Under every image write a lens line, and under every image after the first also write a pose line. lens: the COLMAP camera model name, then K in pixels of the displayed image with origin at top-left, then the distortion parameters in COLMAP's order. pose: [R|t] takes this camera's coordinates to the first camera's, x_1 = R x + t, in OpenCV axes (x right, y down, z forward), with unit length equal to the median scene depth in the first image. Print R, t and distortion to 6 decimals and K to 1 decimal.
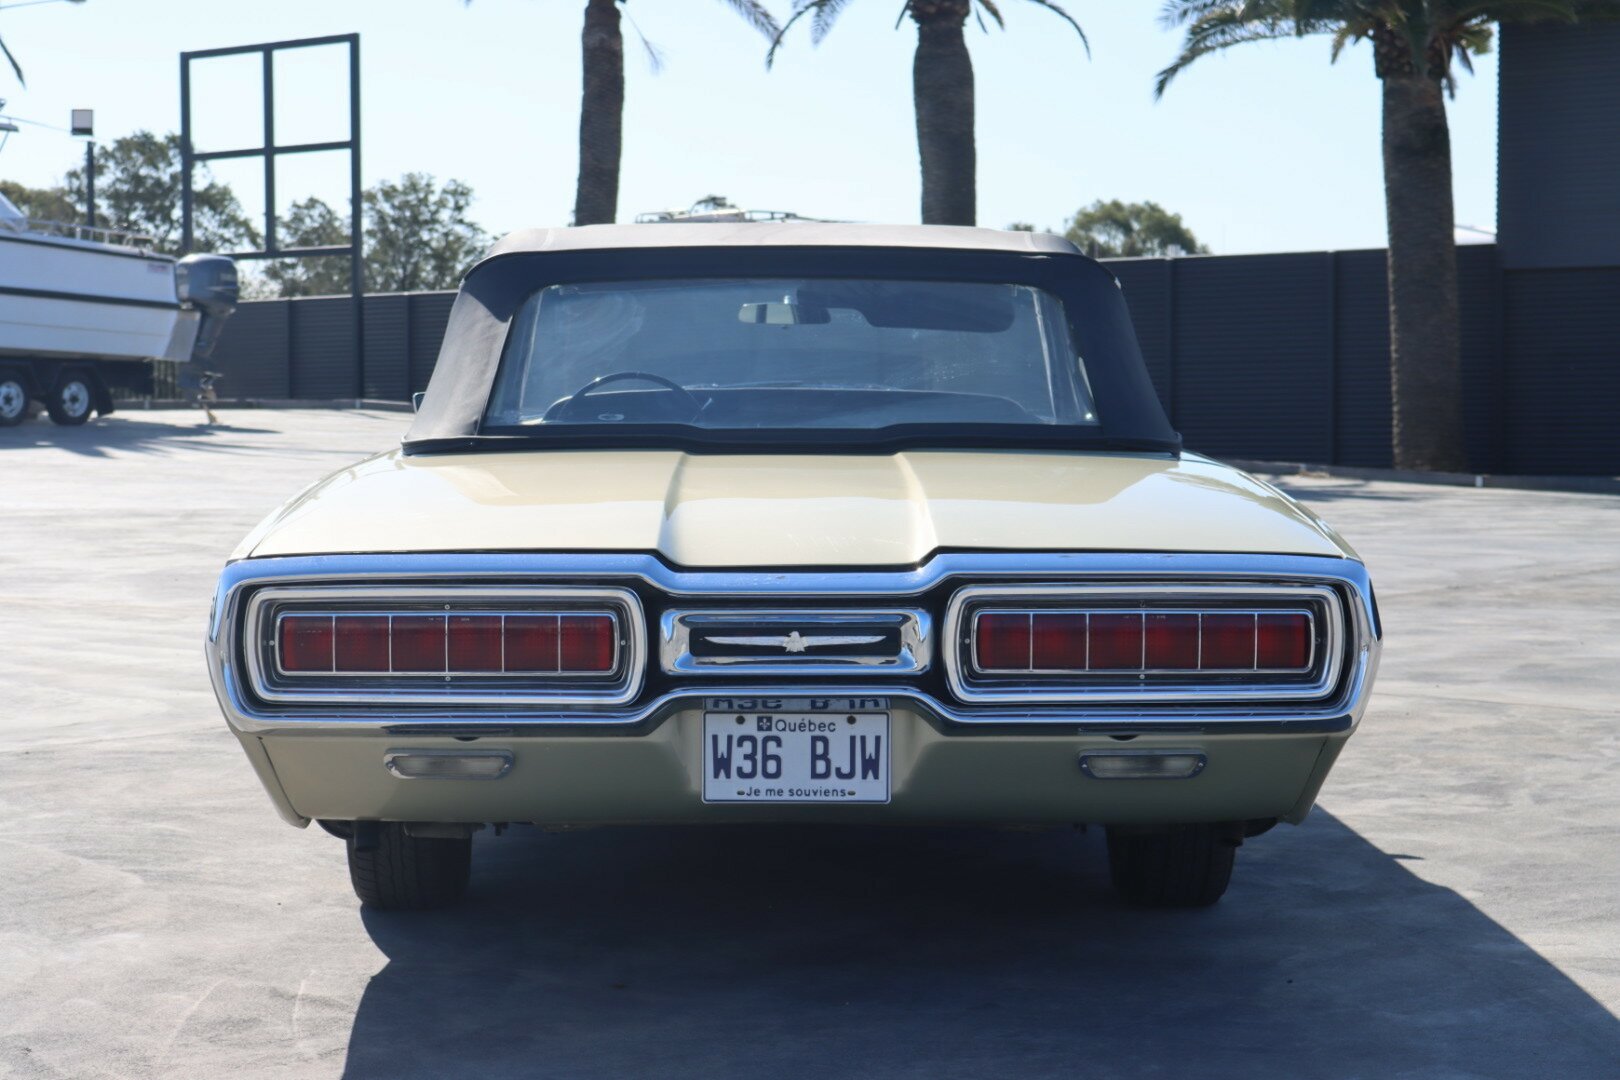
lens RADIAL K [[3065.0, 0, 810.1], [0, 3065.0, 513.2], [0, 0, 1]] dist [-0.000854, 0.040305]
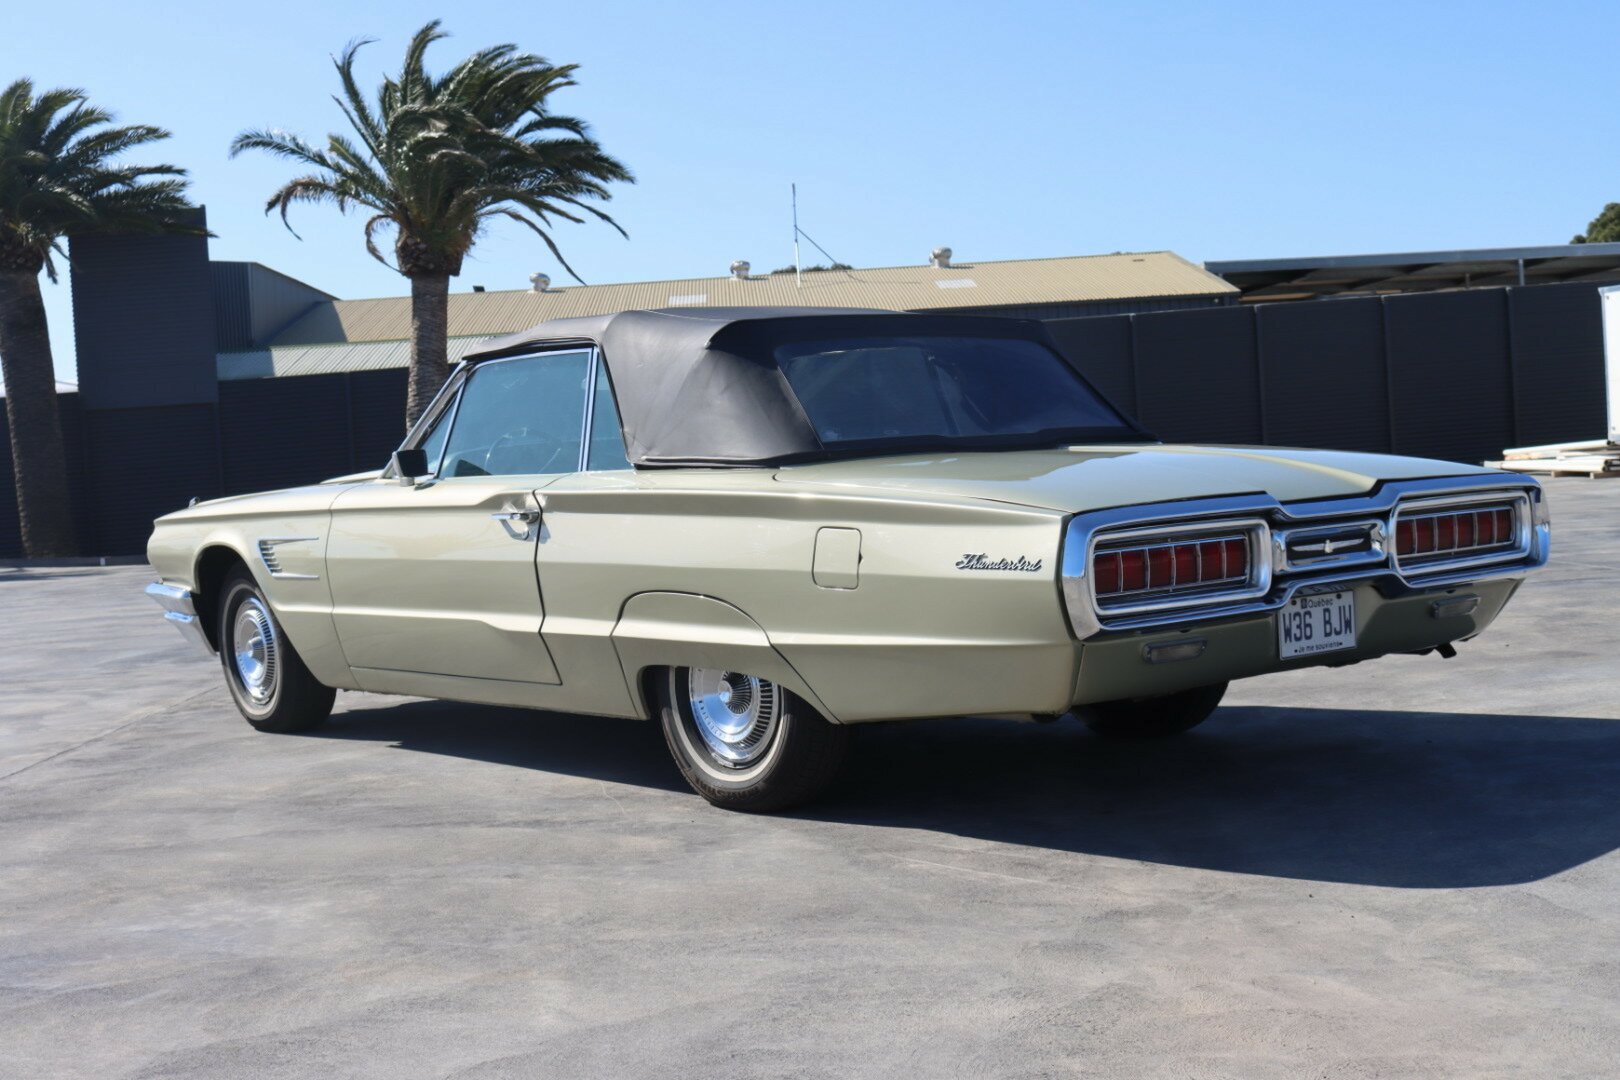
lens RADIAL K [[2138.5, 0, 811.6], [0, 2138.5, 534.2], [0, 0, 1]] dist [-0.082748, 0.118877]
pose [[0.778752, -0.067714, 0.623667, -0.677599], [0.084420, 0.996426, 0.002773, 0.008694], [-0.621626, 0.050491, 0.781685, 0.257627]]
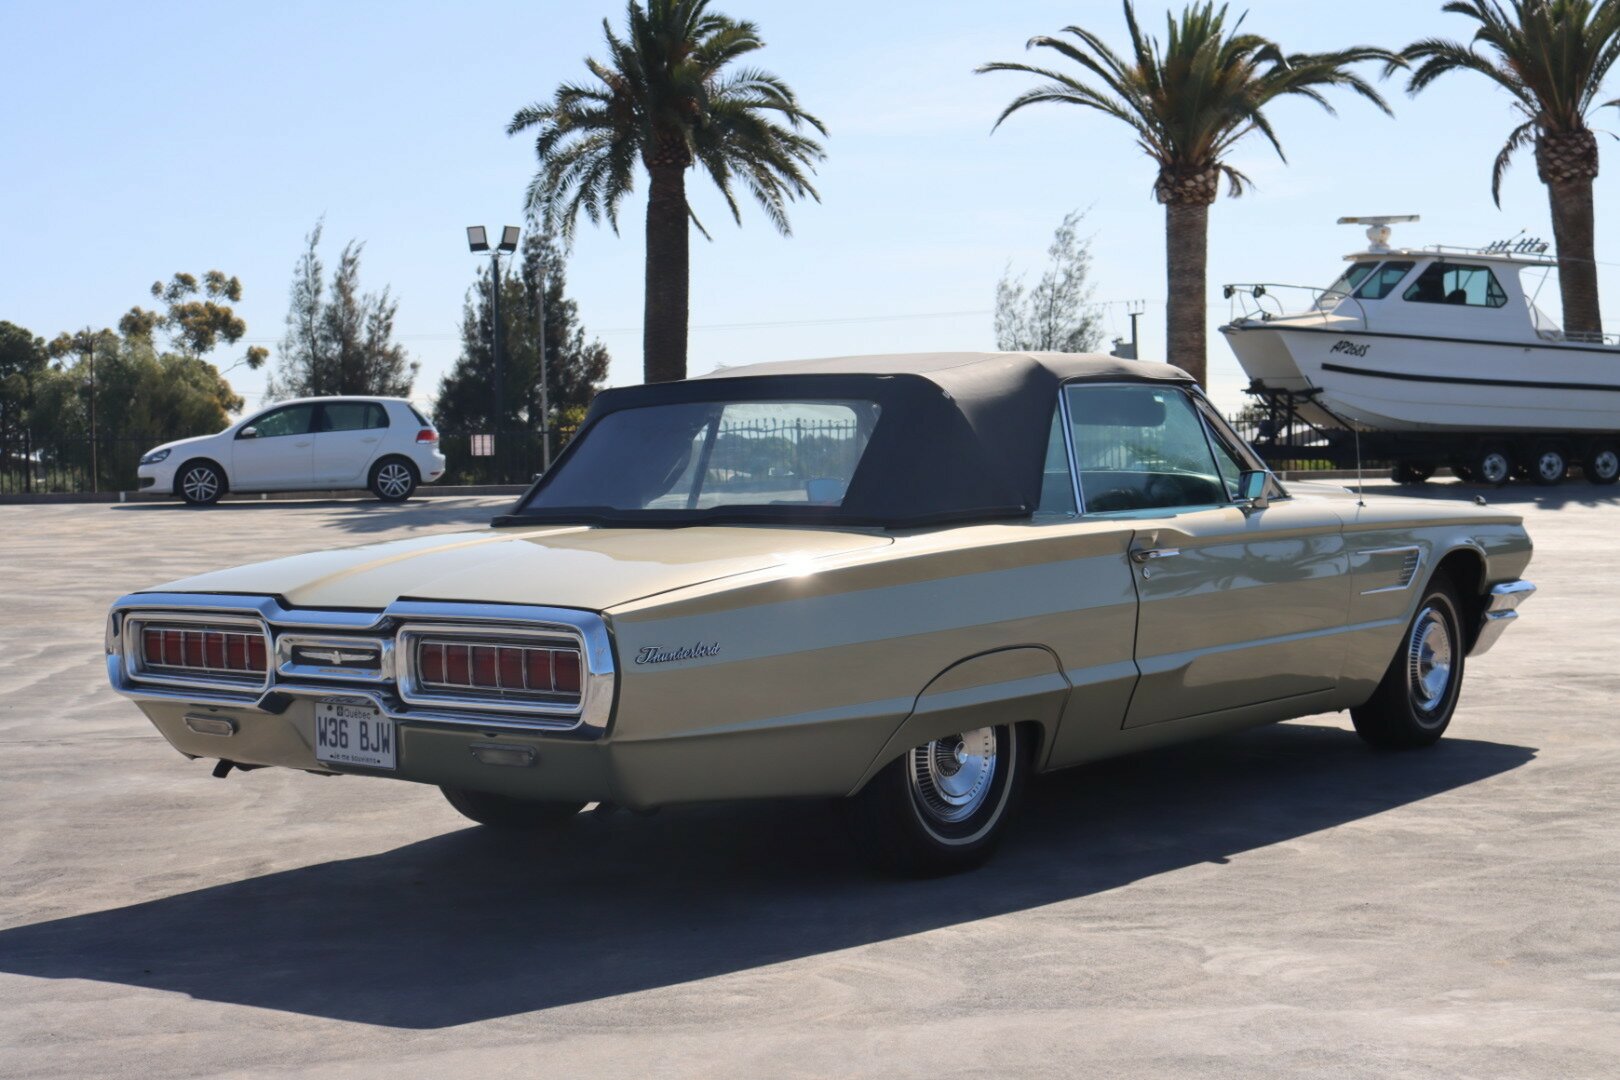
lens RADIAL K [[2243.7, 0, 803.5], [0, 2243.7, 535.9], [0, 0, 1]] dist [-0.064314, 0.064000]
pose [[0.758988, 0.004725, -0.651087, 0.689095], [-0.007538, 0.999970, -0.001530, -0.013823], [0.651061, 0.006069, 0.759001, 0.247322]]
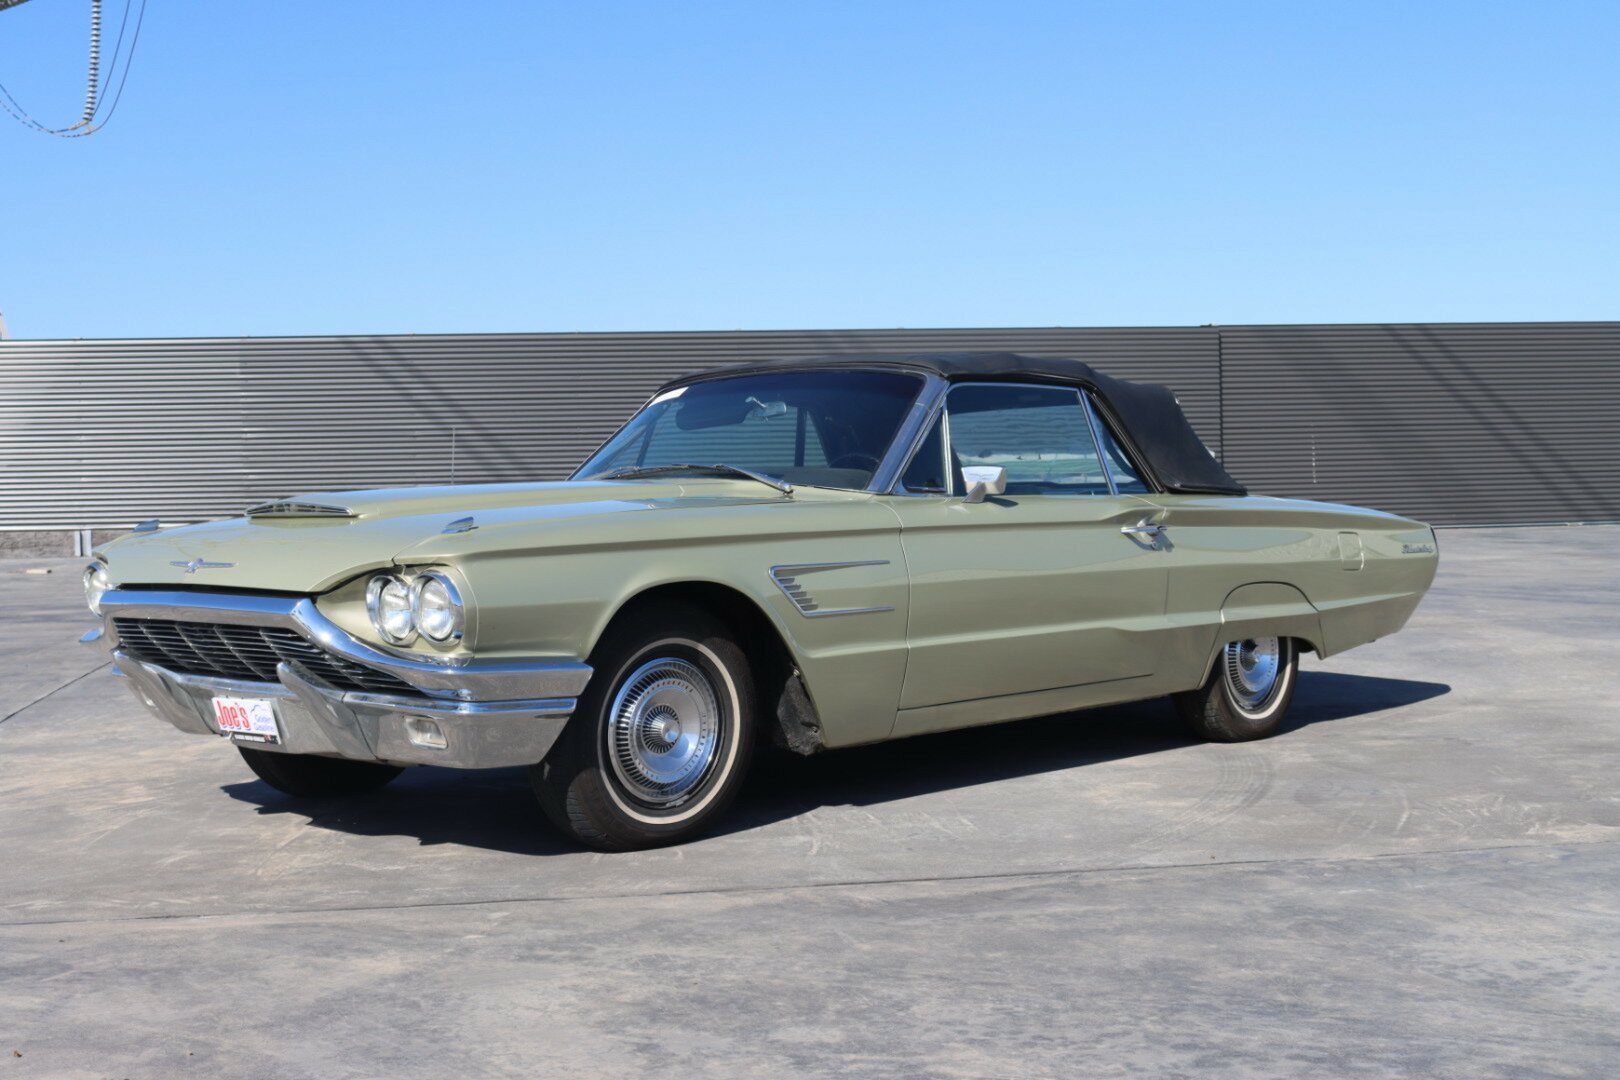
lens RADIAL K [[1988.7, 0, 812.9], [0, 1988.7, 538.4], [0, 0, 1]] dist [-0.090160, 0.059549]
pose [[-0.712151, -0.003932, 0.702015, -0.781958], [0.049545, 0.997209, 0.055845, -0.072378], [-0.700276, 0.074551, -0.709969, 2.008301]]
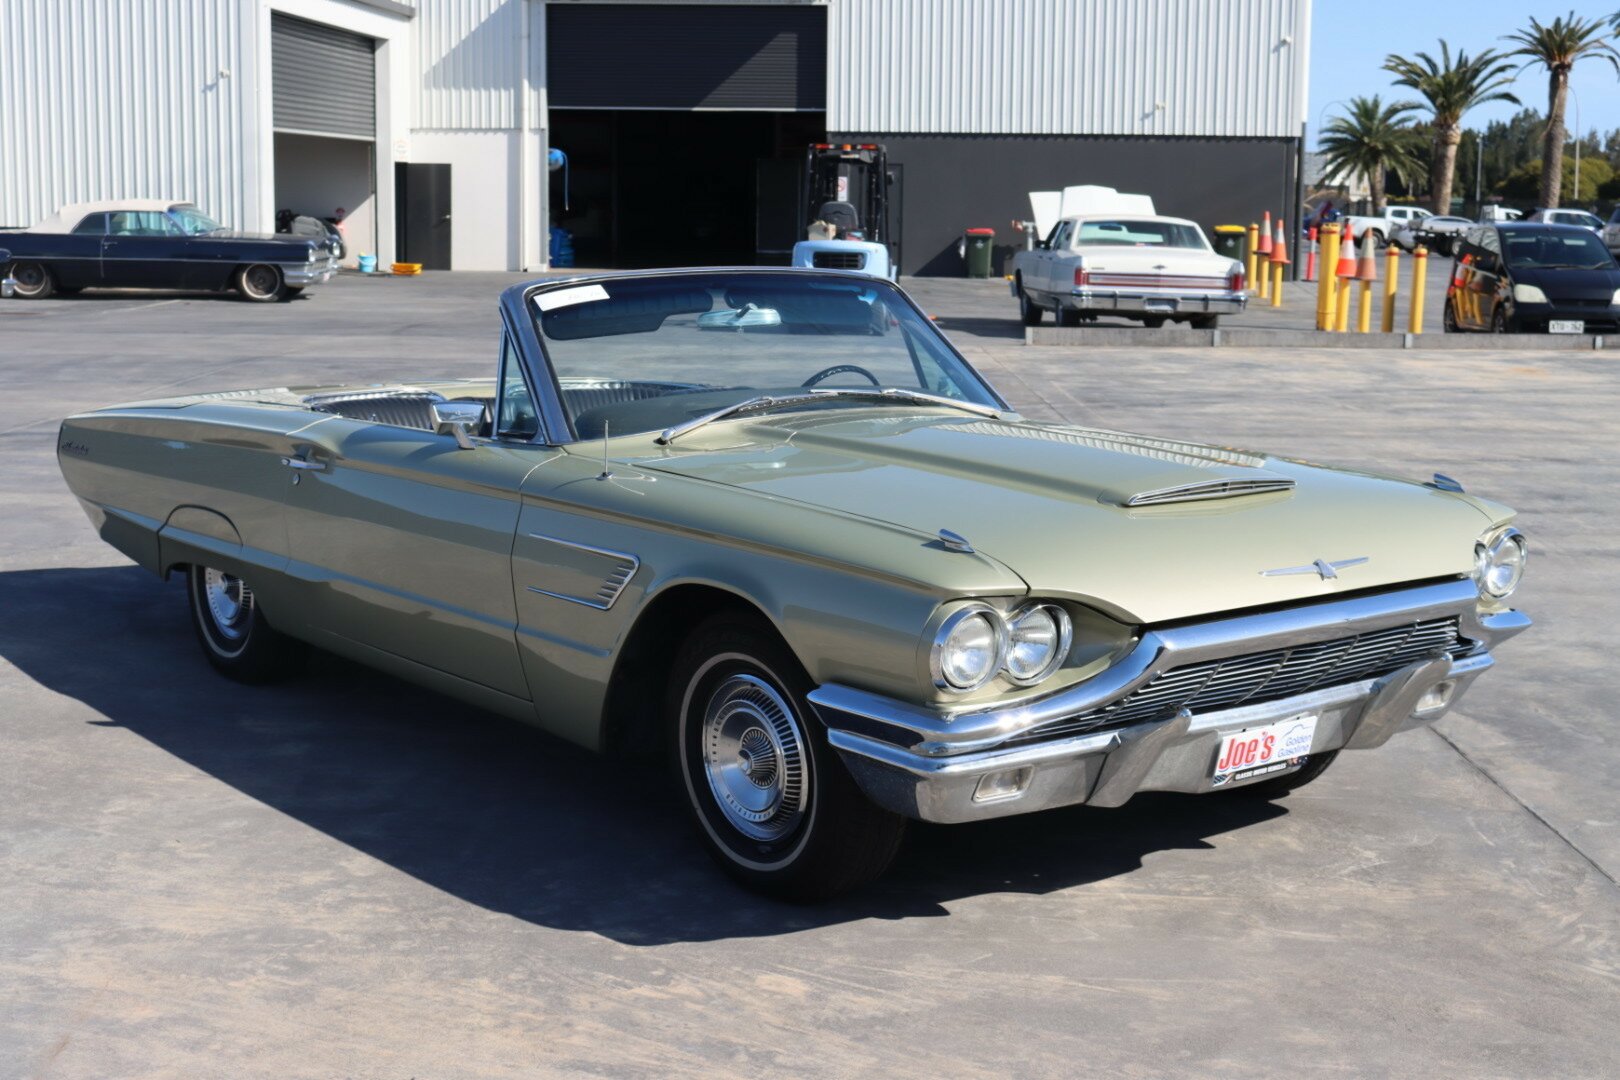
lens RADIAL K [[2243.7, 0, 803.5], [0, 2243.7, 535.9], [0, 0, 1]] dist [-0.064314, 0.064000]
pose [[-0.796624, 0.081868, -0.598905, 0.578571], [-0.034680, 0.982964, 0.180497, -0.169779], [0.603479, 0.164558, -0.780214, 2.084943]]
